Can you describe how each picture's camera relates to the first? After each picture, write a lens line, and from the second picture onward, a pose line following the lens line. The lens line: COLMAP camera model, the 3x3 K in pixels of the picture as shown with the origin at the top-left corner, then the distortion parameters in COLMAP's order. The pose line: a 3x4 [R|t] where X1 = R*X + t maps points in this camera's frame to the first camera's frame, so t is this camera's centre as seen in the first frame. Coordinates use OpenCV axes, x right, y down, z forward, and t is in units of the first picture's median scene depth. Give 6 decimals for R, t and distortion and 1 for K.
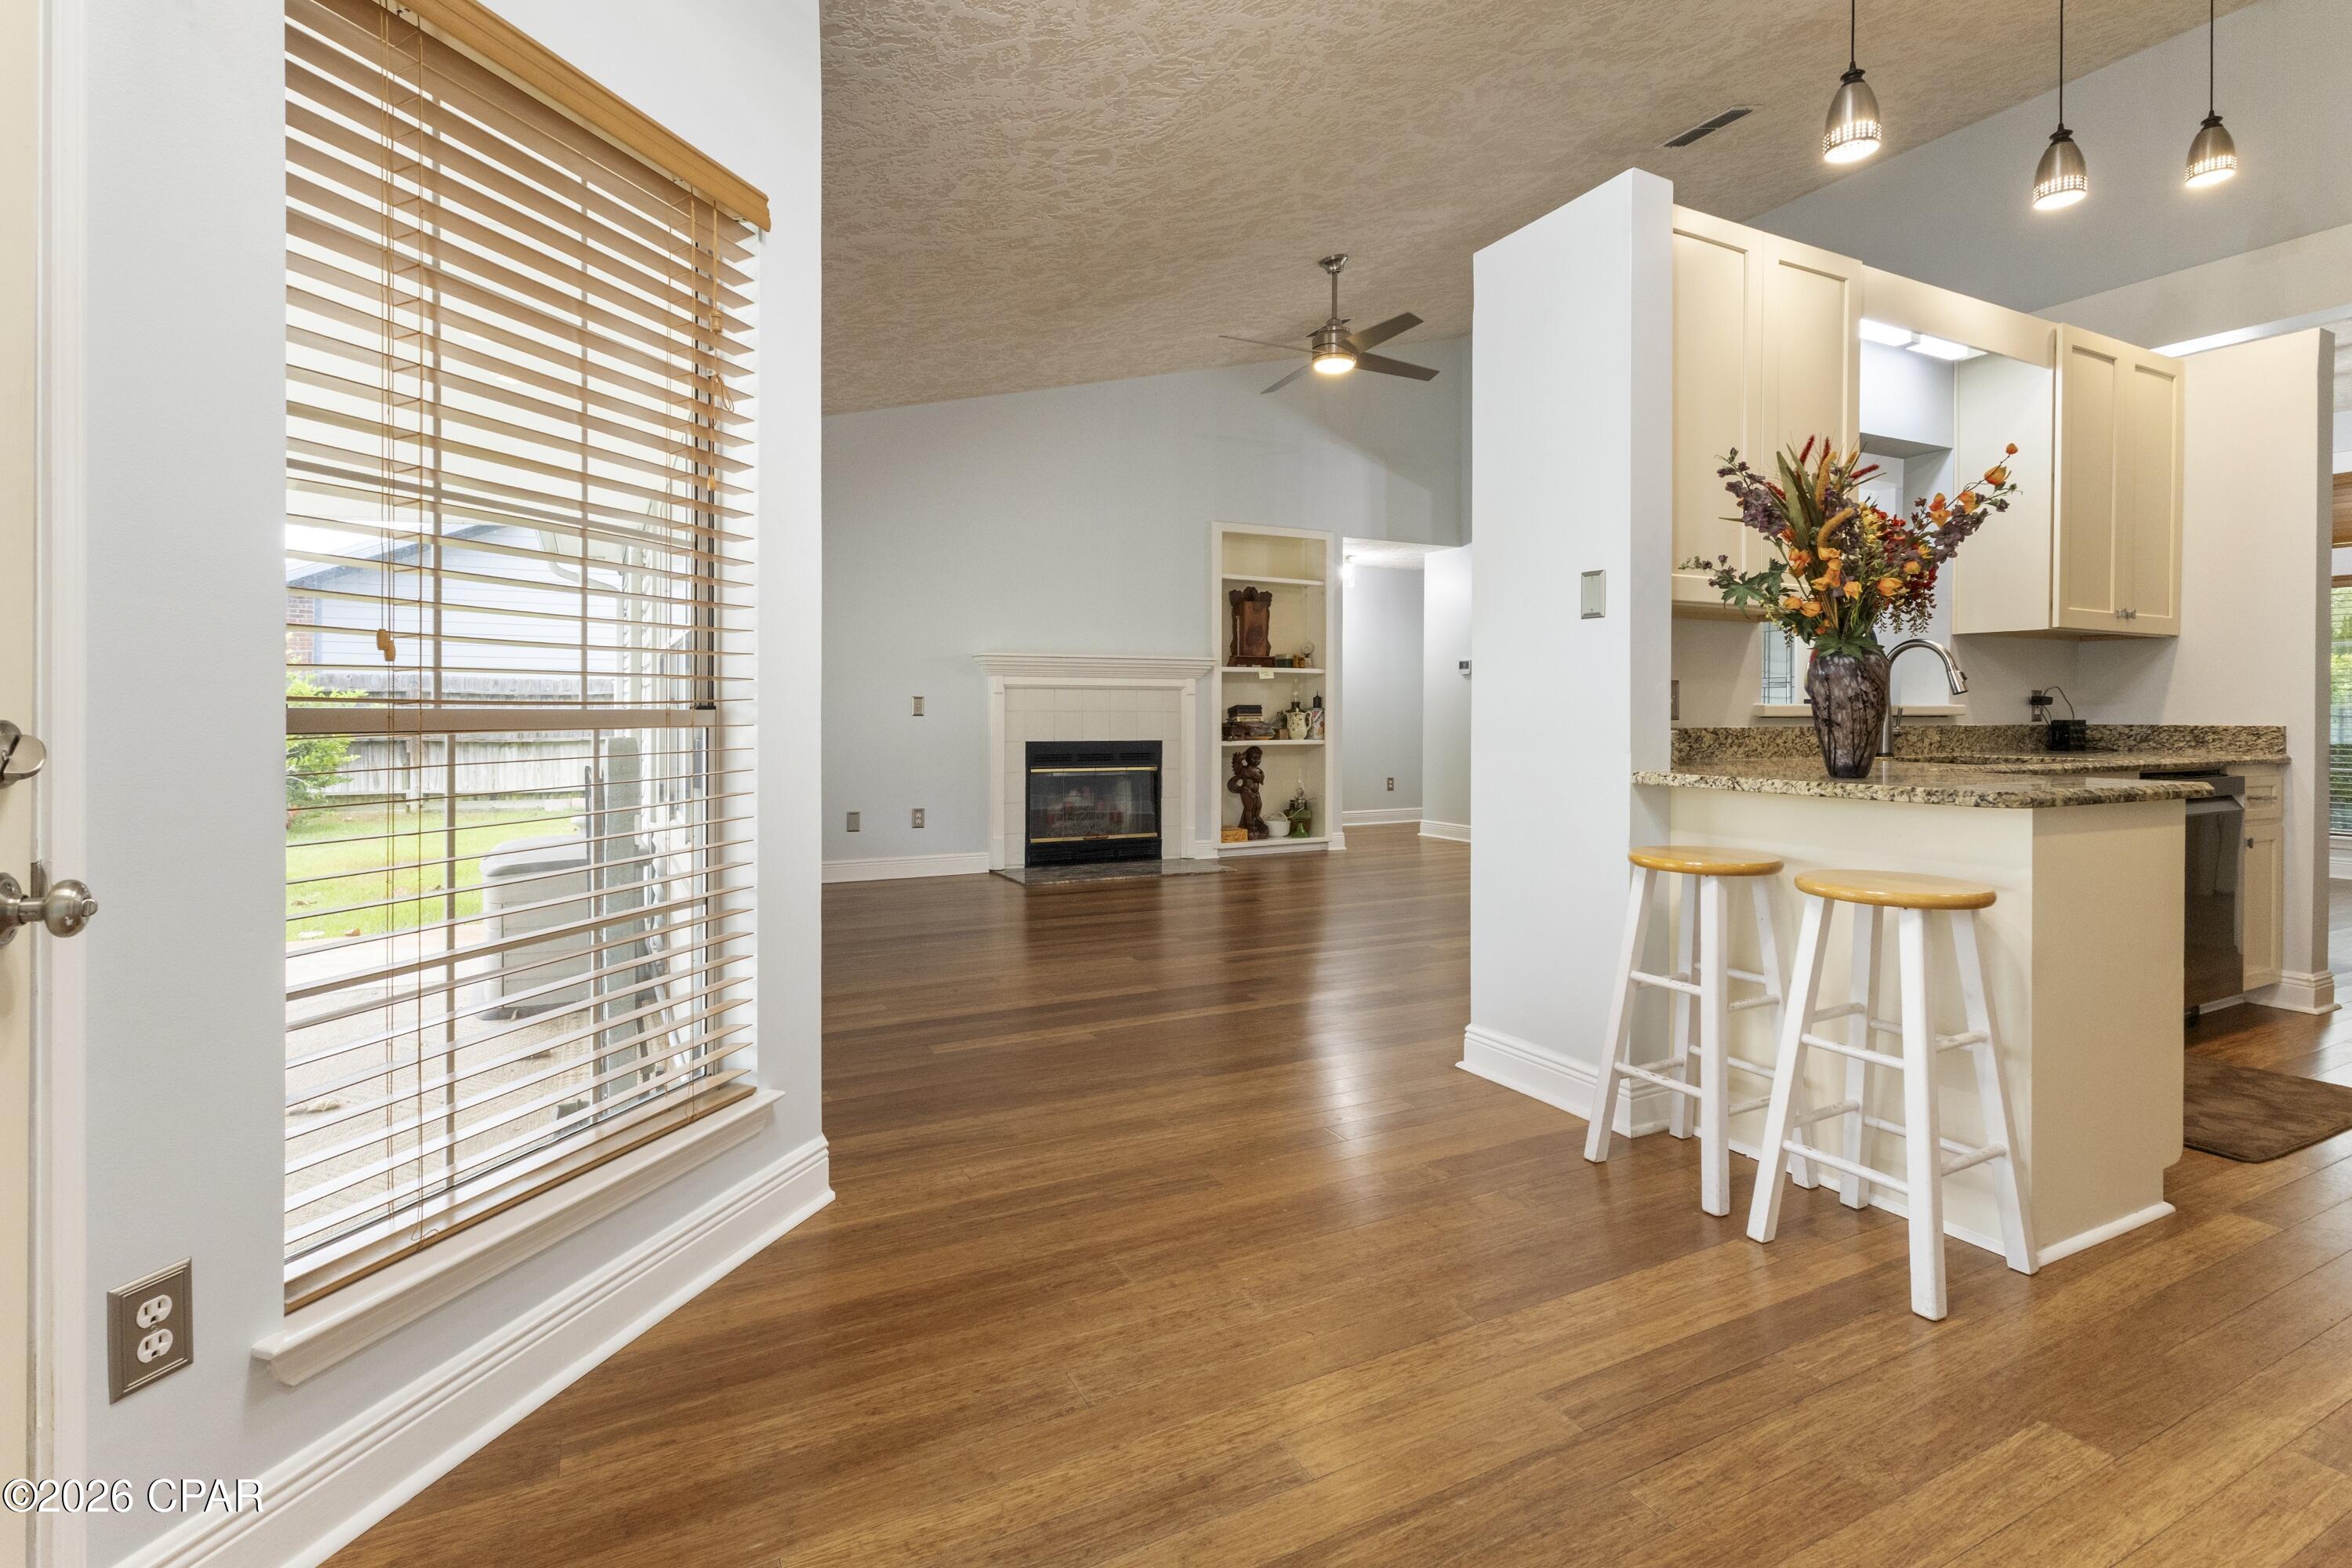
lens RADIAL K [[1111.7, 0, 1172.6], [0, 1111.7, 714.4], [0, 0, 1]] dist [0.006056, 0.000440]
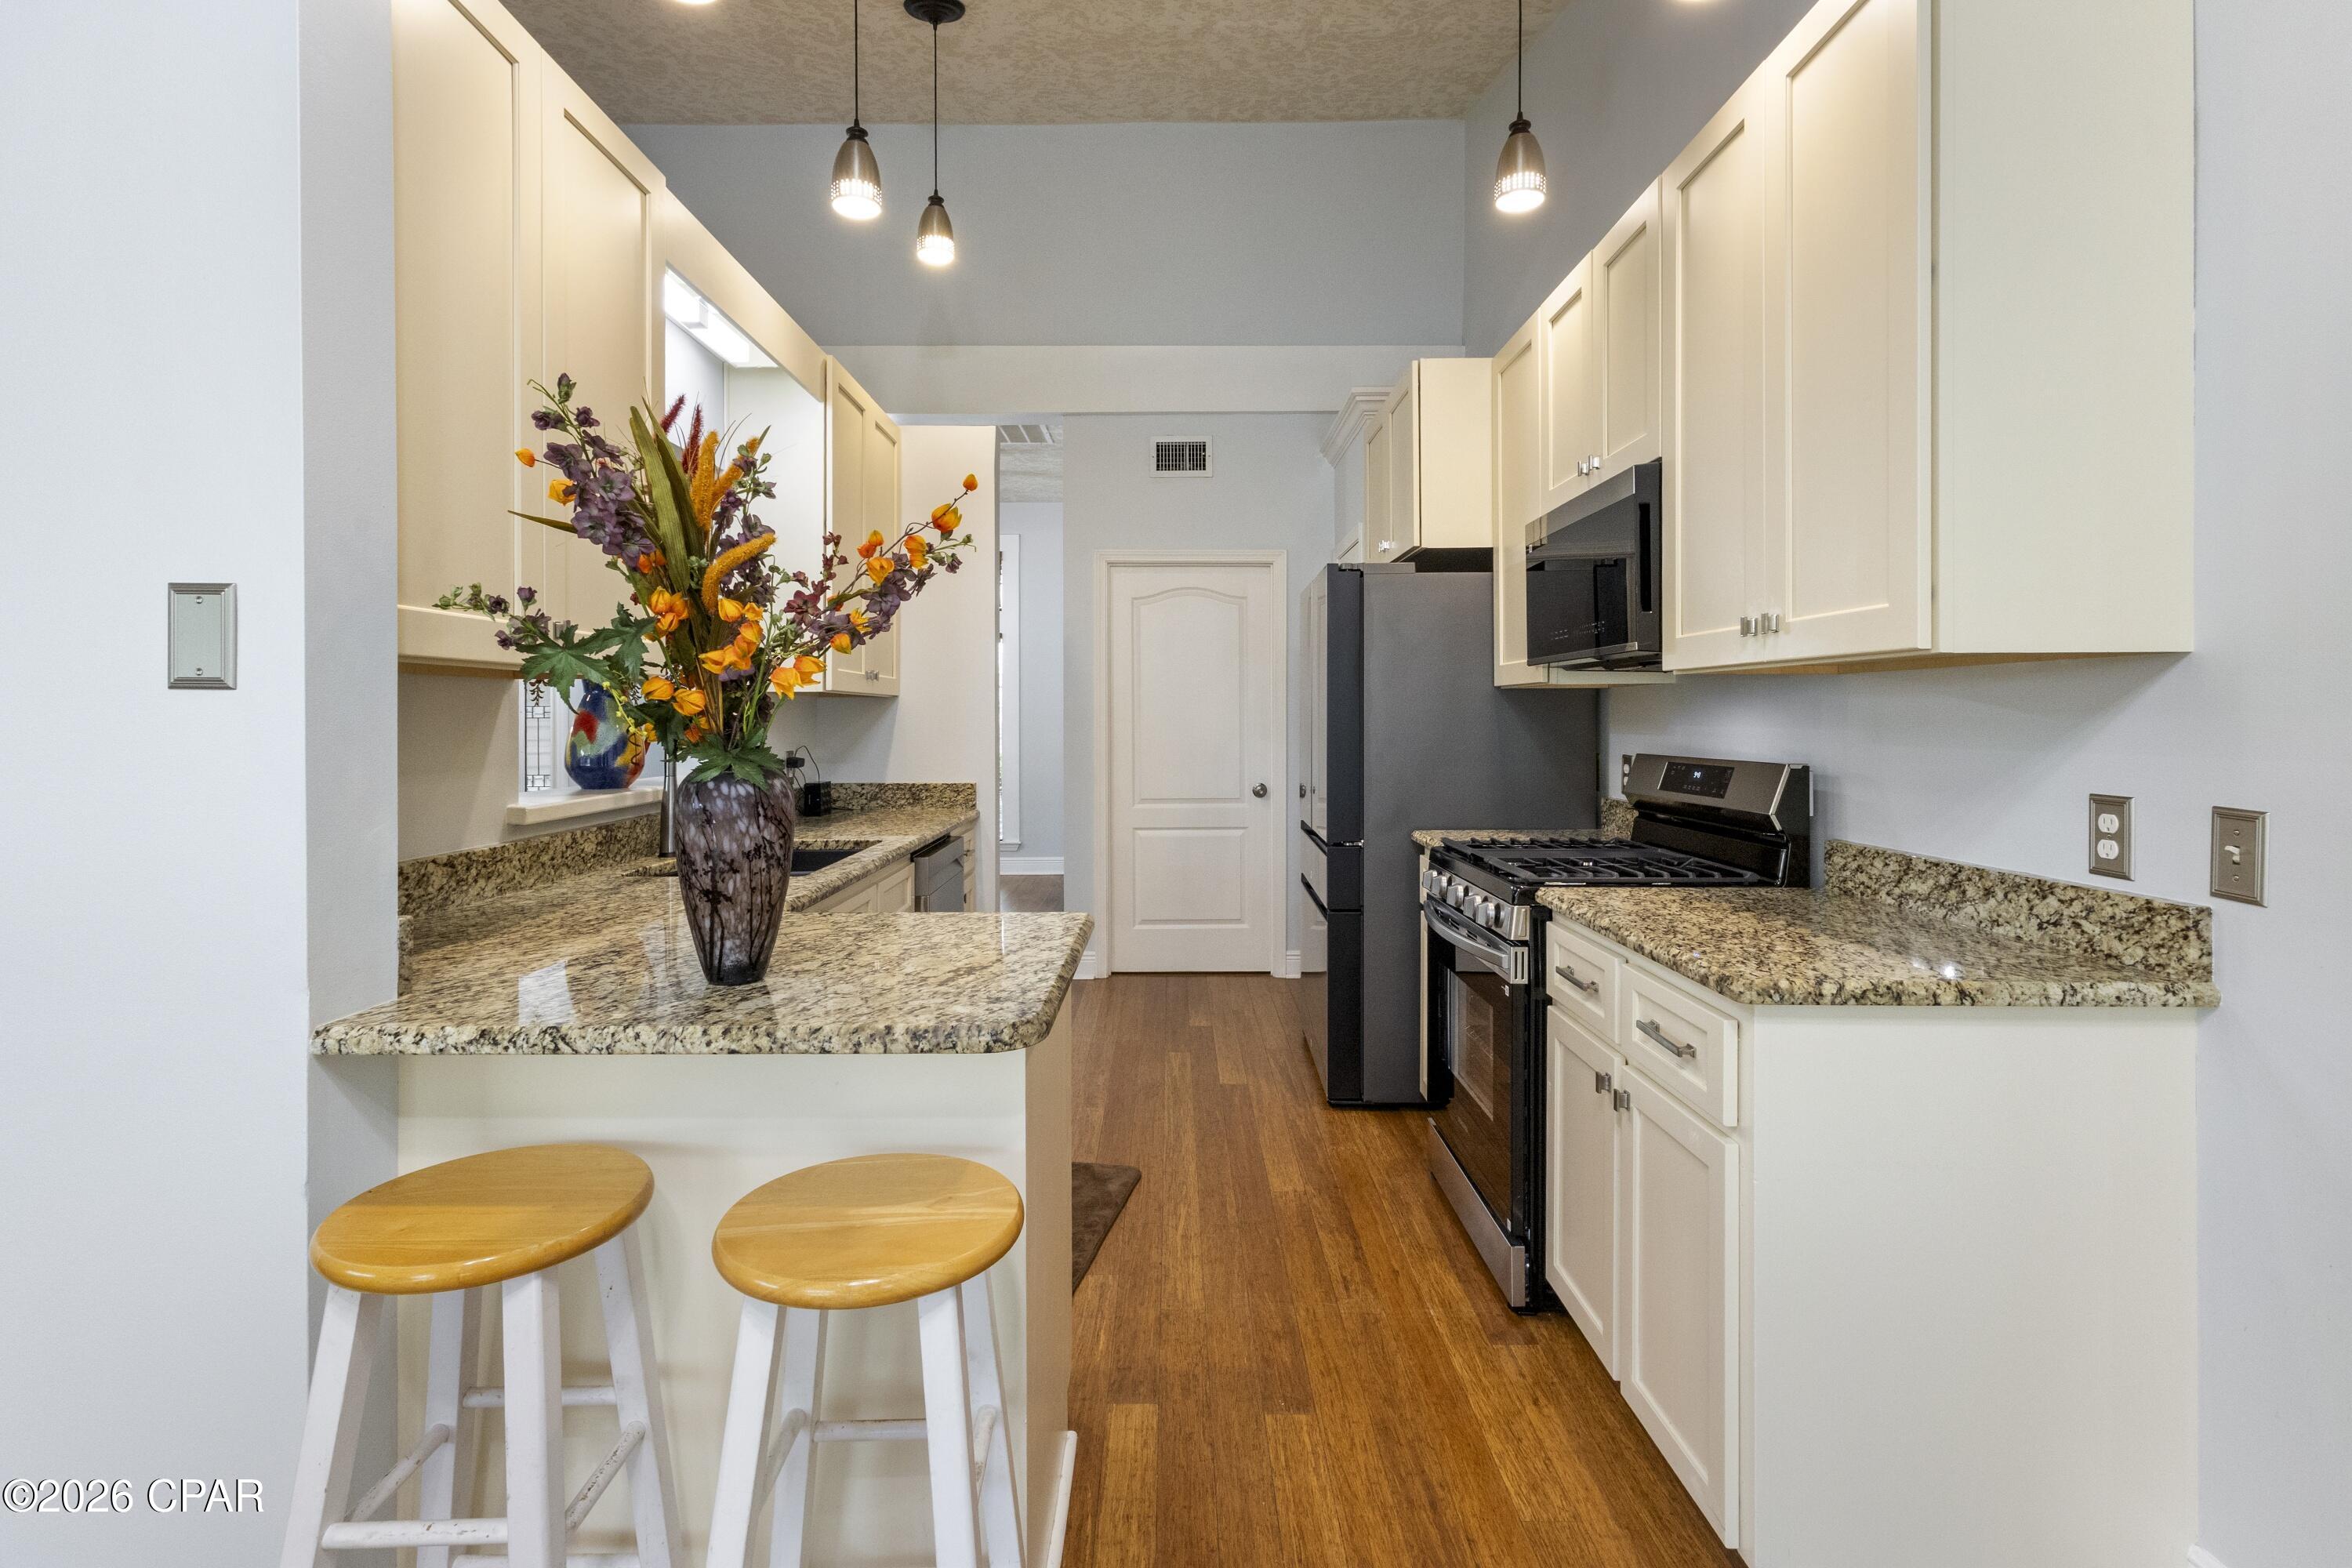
lens RADIAL K [[1111.7, 0, 1170.4], [0, 1111.7, 723.6], [0, 0, 1]] dist [0.006056, 0.000440]
pose [[0.462944, -0.006183, 0.886366, 0.064512], [0.002250, 0.999981, 0.005800, -0.029710], [-0.886384, -0.000690, 0.462949, 0.180796]]
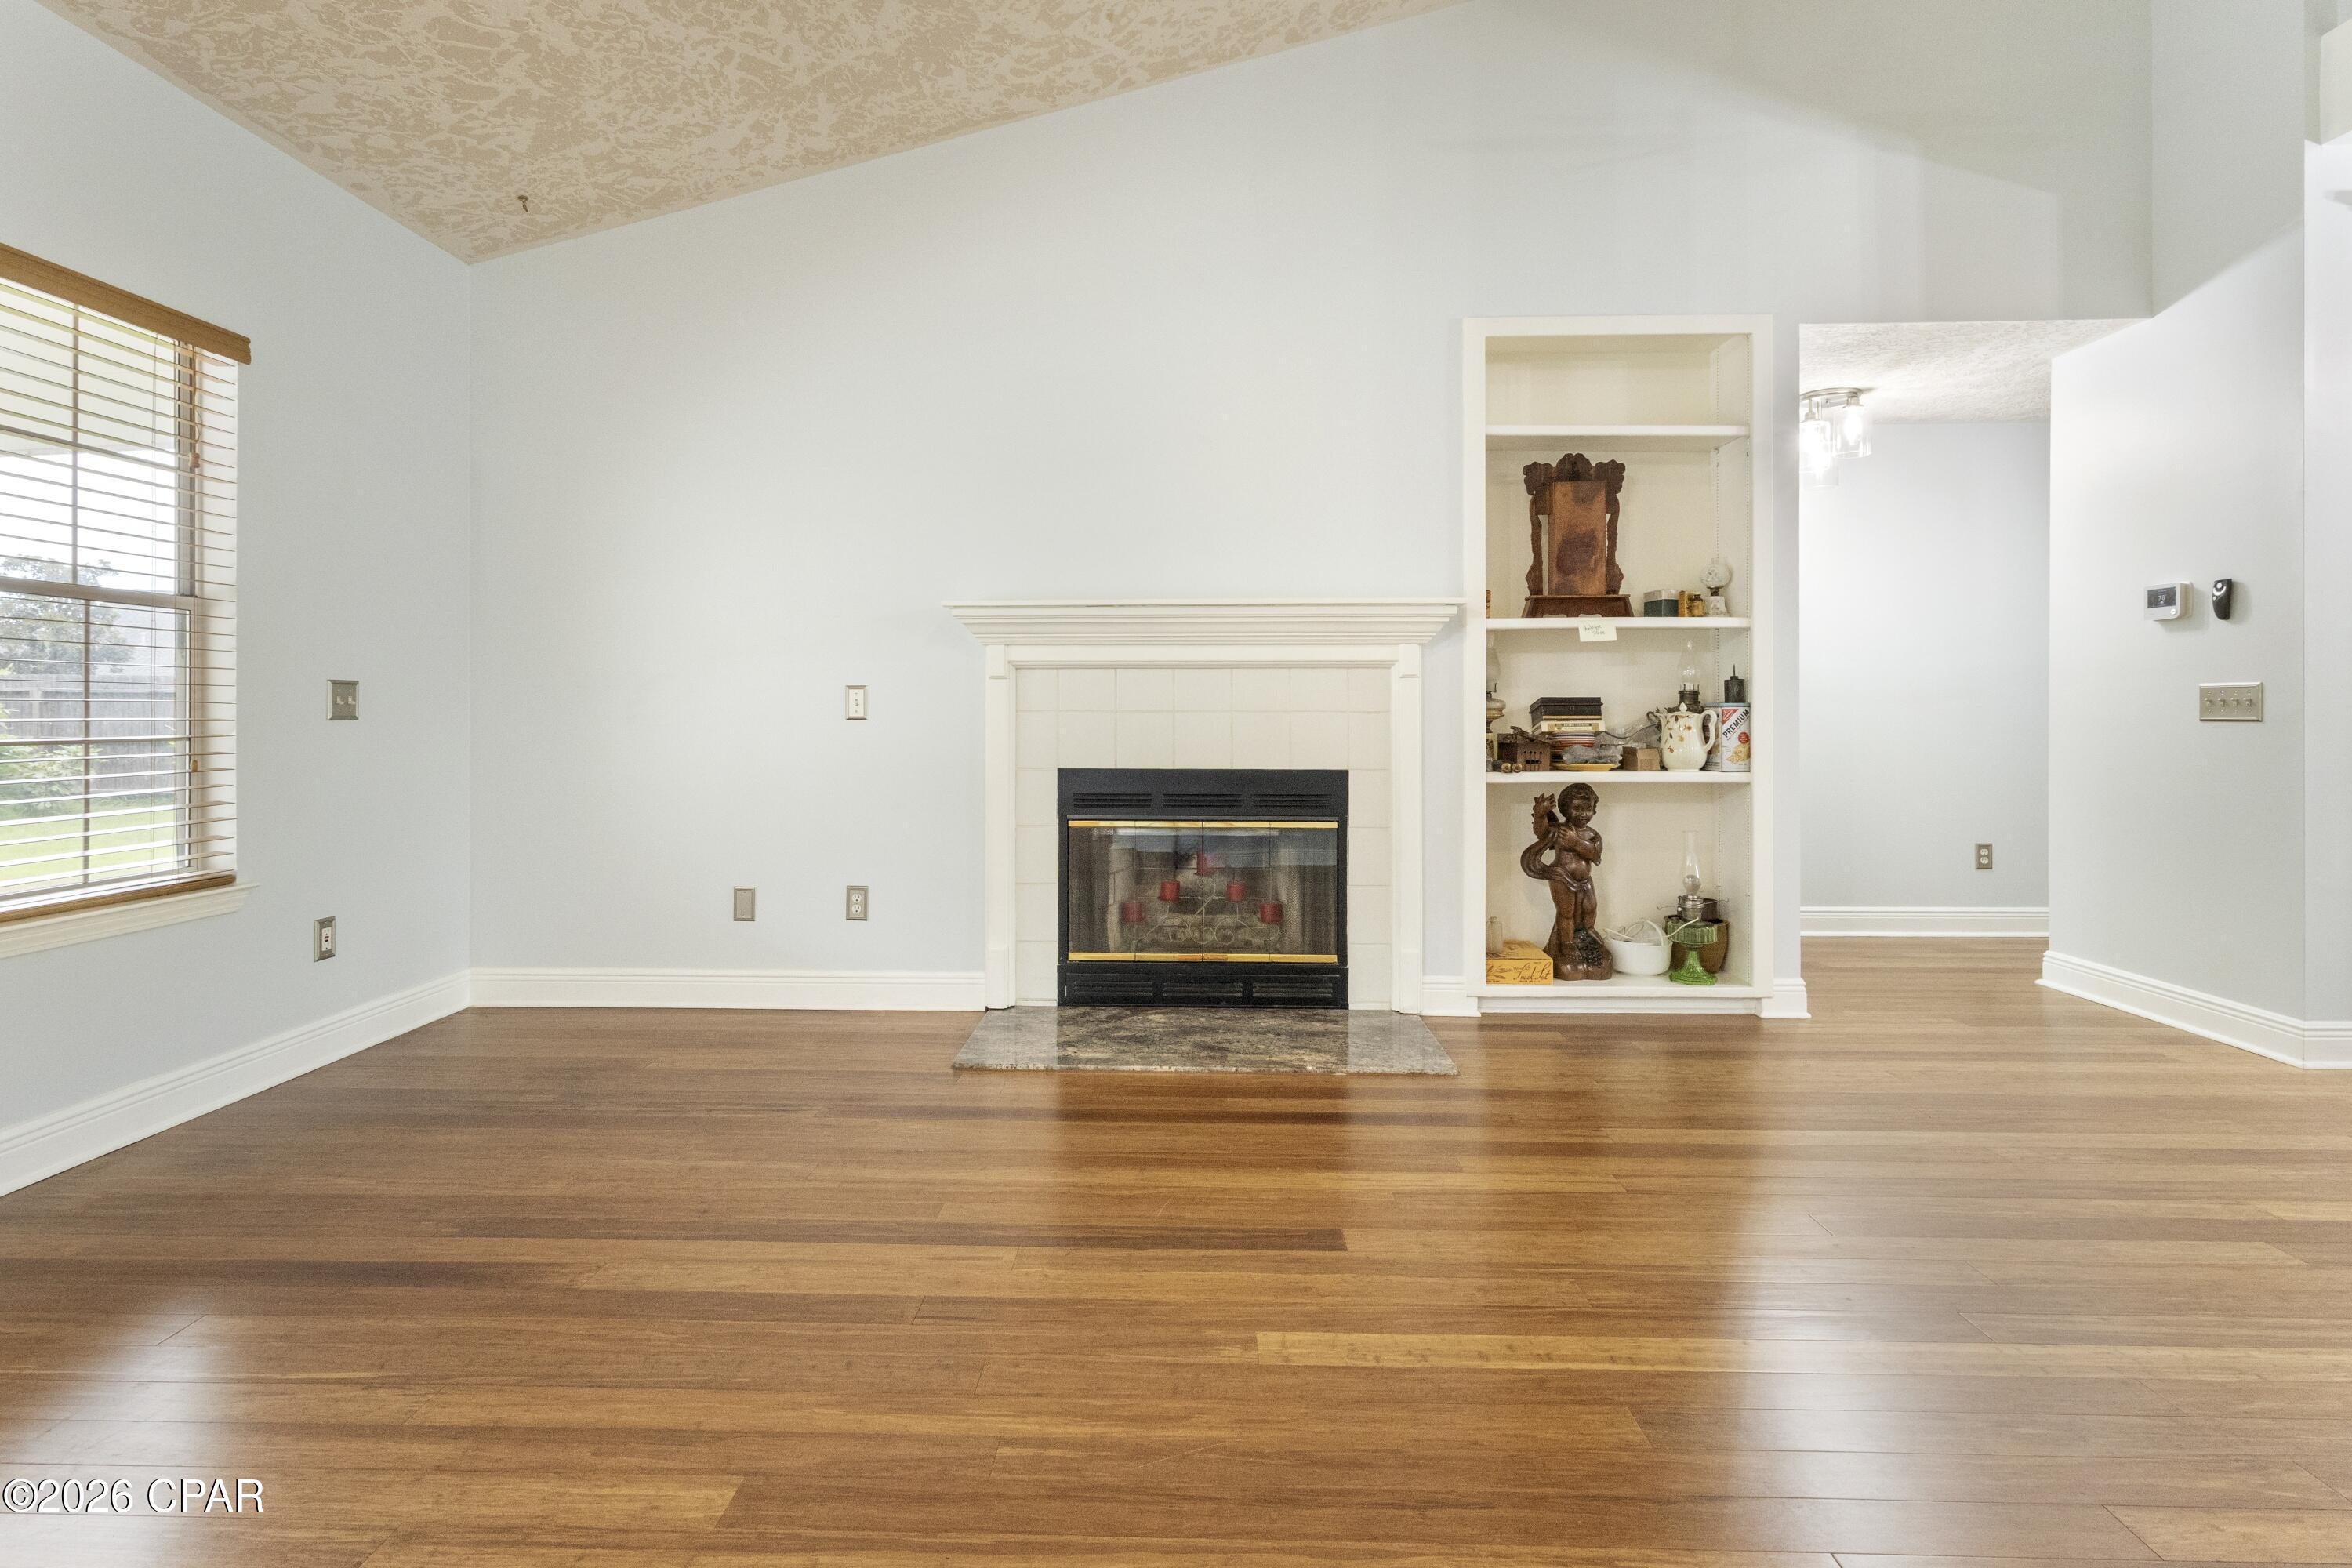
lens RADIAL K [[1111.7, 0, 1169.6], [0, 1111.7, 717.1], [0, 0, 1]] dist [0.006056, 0.000440]
pose [[0.875311, -0.004315, -0.483542, 0.171751], [0.001032, 0.999975, -0.007055, 0.003617], [0.483560, 0.005676, 0.875293, 0.561647]]
